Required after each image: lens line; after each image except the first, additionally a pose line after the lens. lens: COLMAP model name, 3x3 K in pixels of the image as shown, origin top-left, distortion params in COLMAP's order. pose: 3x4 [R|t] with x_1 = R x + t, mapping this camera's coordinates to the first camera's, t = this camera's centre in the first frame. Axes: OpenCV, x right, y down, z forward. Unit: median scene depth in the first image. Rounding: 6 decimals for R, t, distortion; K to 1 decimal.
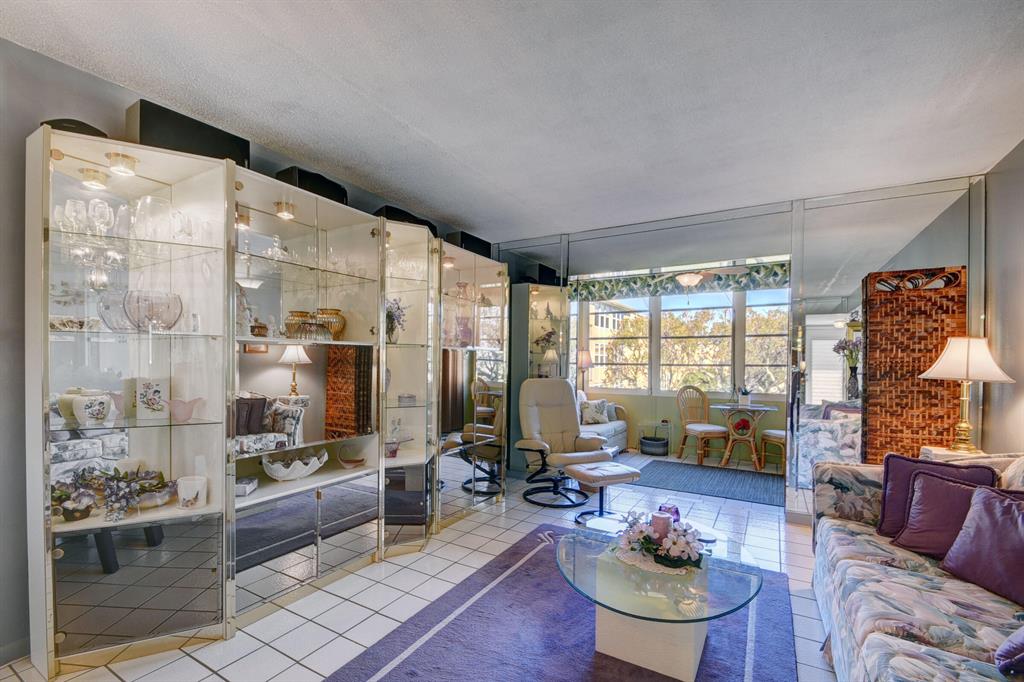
lens RADIAL K [[451.0, 0, 505.1], [0, 451.0, 367.7], [0, 0, 1]] dist [0.013573, -0.017559]
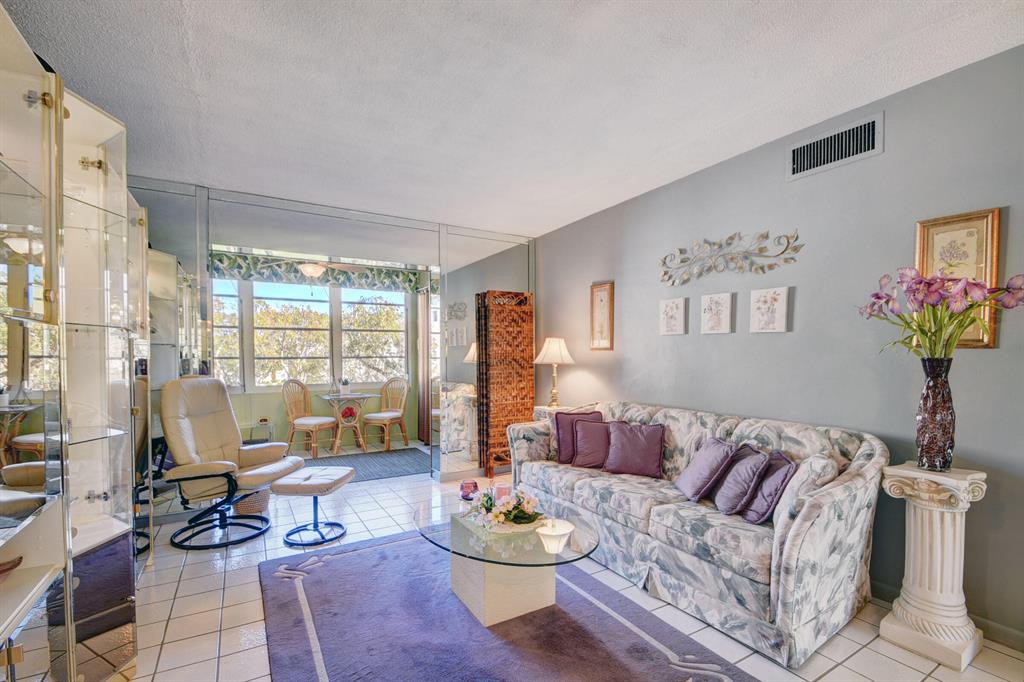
lens RADIAL K [[451.0, 0, 505.1], [0, 451.0, 367.7], [0, 0, 1]] dist [0.013573, -0.017559]
pose [[0.490322, -0.032717, 0.870927, -0.314275], [0.018637, 0.999460, 0.027053, -0.004168], [-0.871342, 0.002967, 0.490667, 0.204197]]
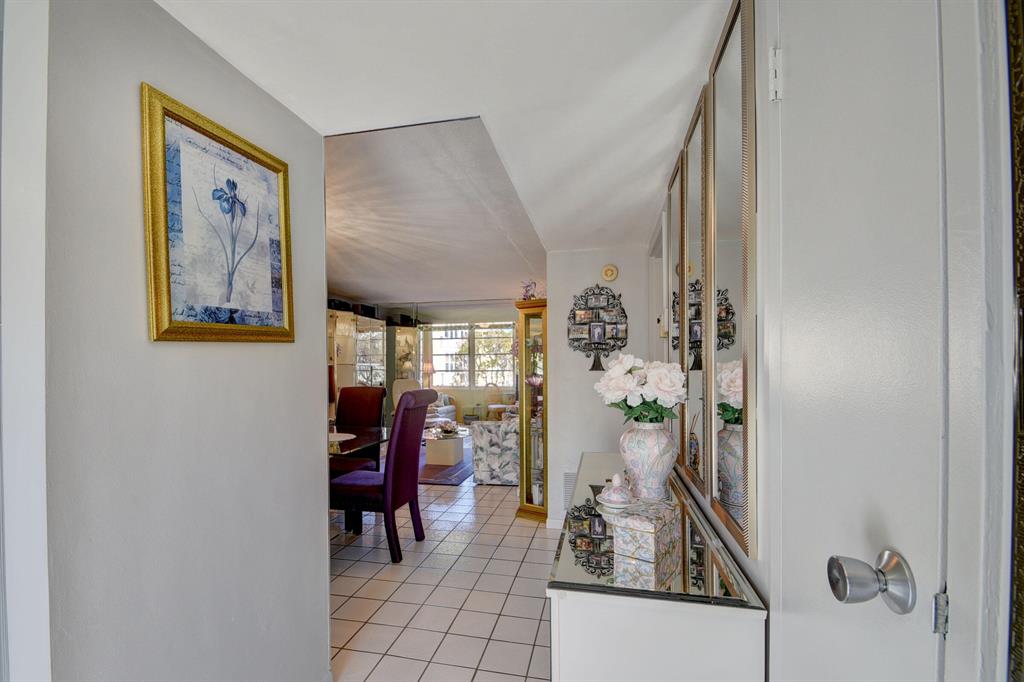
lens RADIAL K [[451.0, 0, 505.1], [0, 451.0, 367.7], [0, 0, 1]] dist [0.013573, -0.017559]
pose [[0.949658, -0.011012, 0.313094, -0.115272], [0.015486, 0.999810, -0.011806, 0.004360], [-0.312905, 0.016060, 0.949649, -0.989953]]
